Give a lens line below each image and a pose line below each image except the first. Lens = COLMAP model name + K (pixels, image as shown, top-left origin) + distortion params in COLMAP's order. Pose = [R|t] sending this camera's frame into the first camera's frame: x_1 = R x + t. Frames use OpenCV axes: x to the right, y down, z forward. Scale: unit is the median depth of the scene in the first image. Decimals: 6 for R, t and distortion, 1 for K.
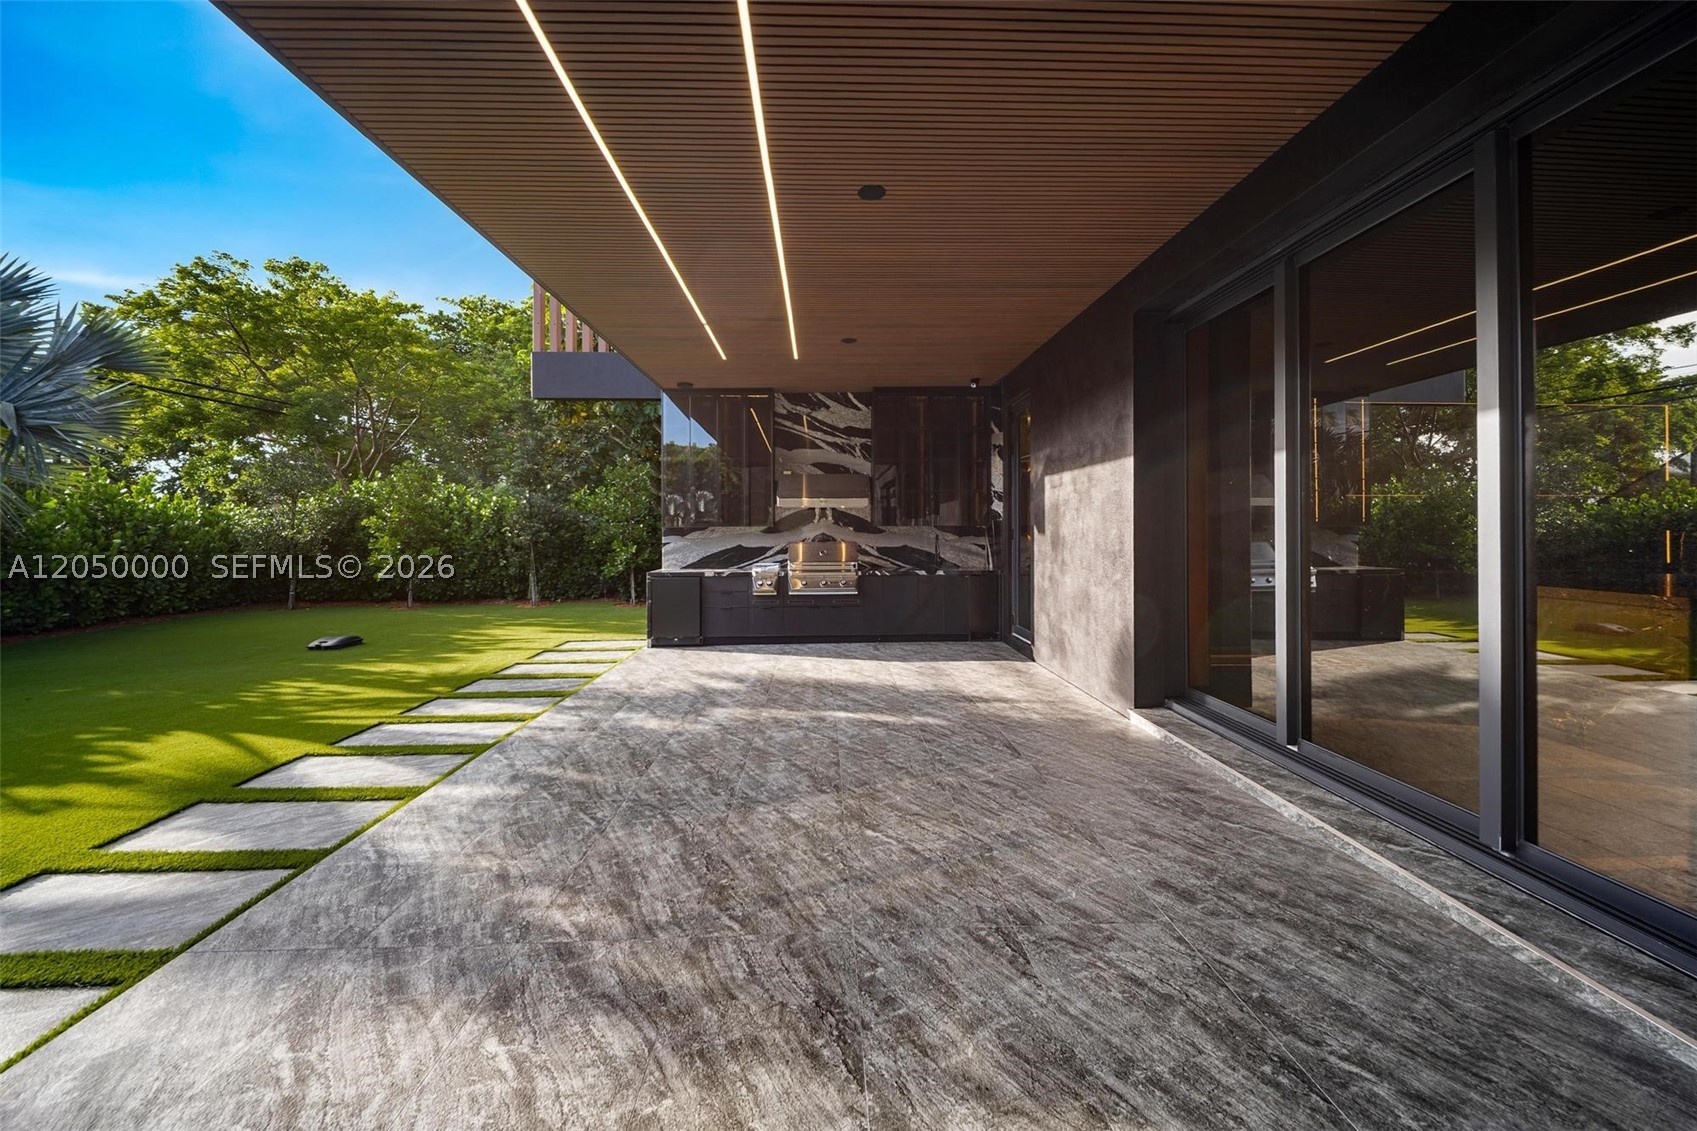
lens RADIAL K [[678.1, 0, 828.0], [0, 678.1, 522.1], [0, 0, 1]] dist [-0.012790, -0.000240]
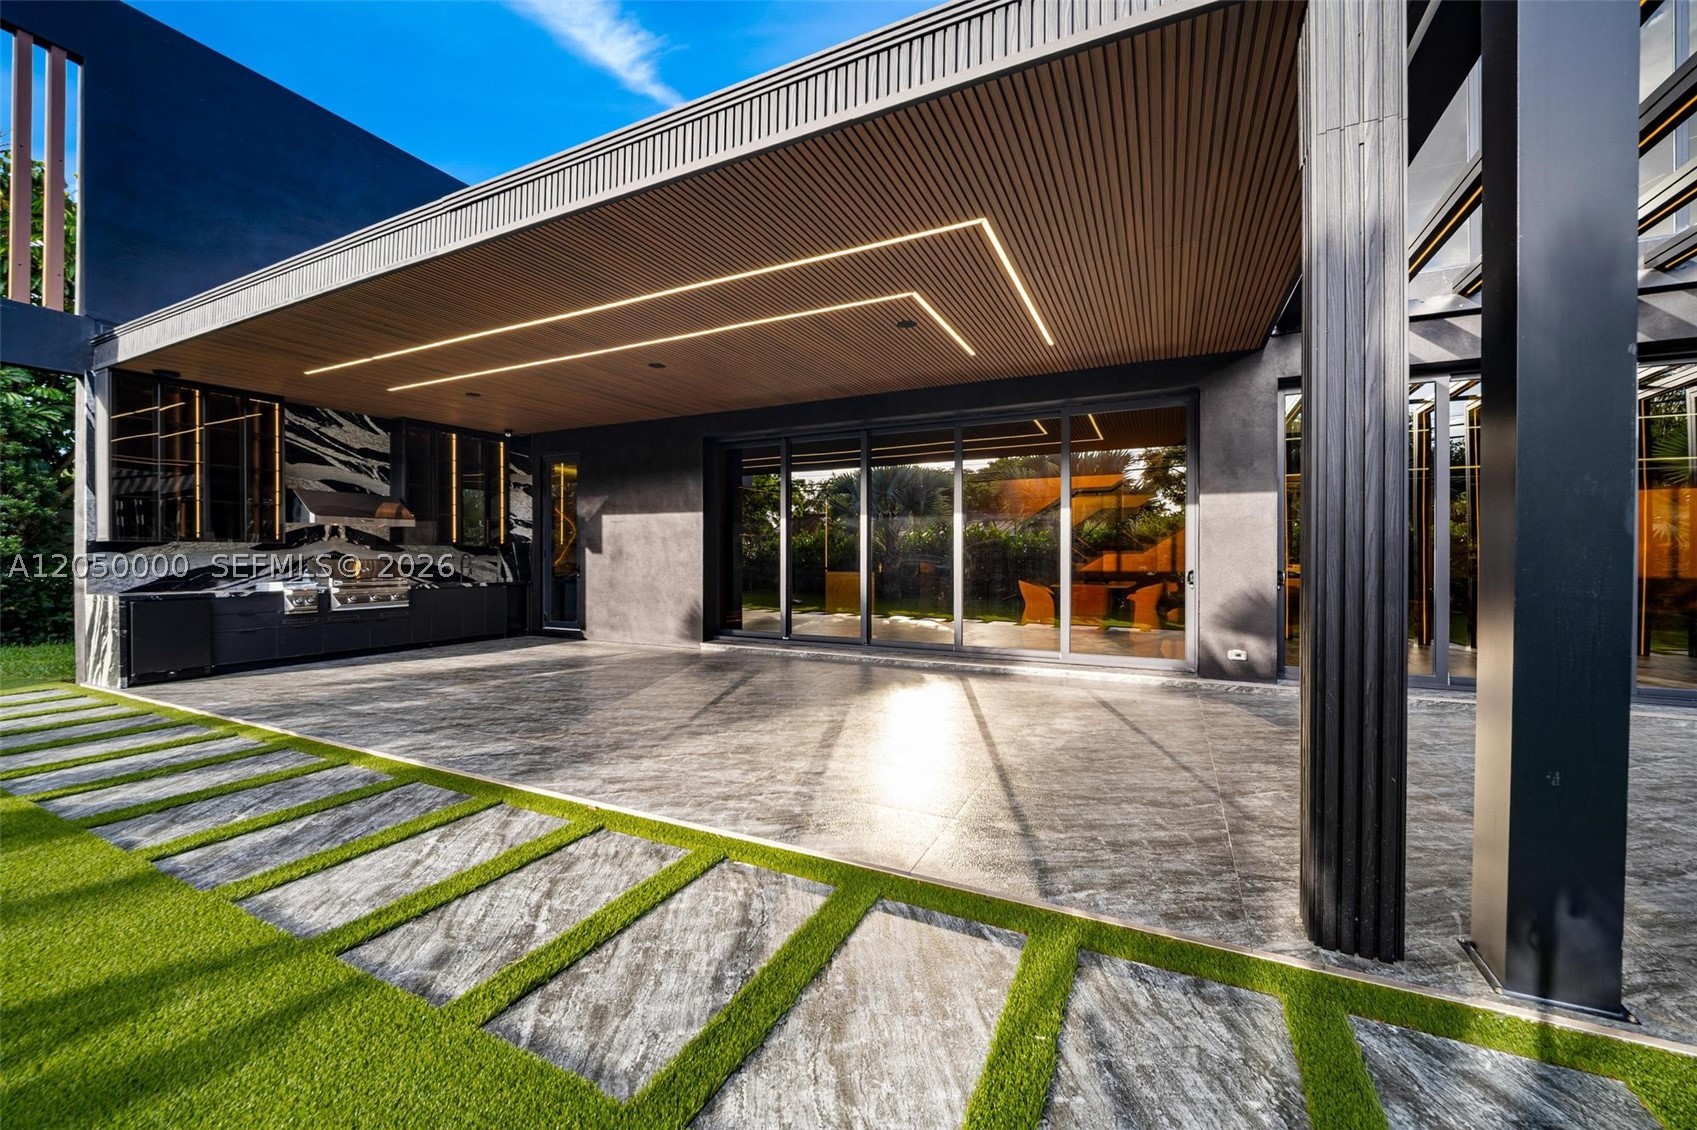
lens RADIAL K [[614.2, 0, 852.0], [0, 614.2, 554.0], [0, 0, 1]] dist [-0.006242, -0.001607]
pose [[0.508738, 0.009942, 0.860864, -0.399509], [-0.018216, 0.999834, -0.000782, 0.007829], [-0.860729, -0.015283, 0.508834, -0.117278]]
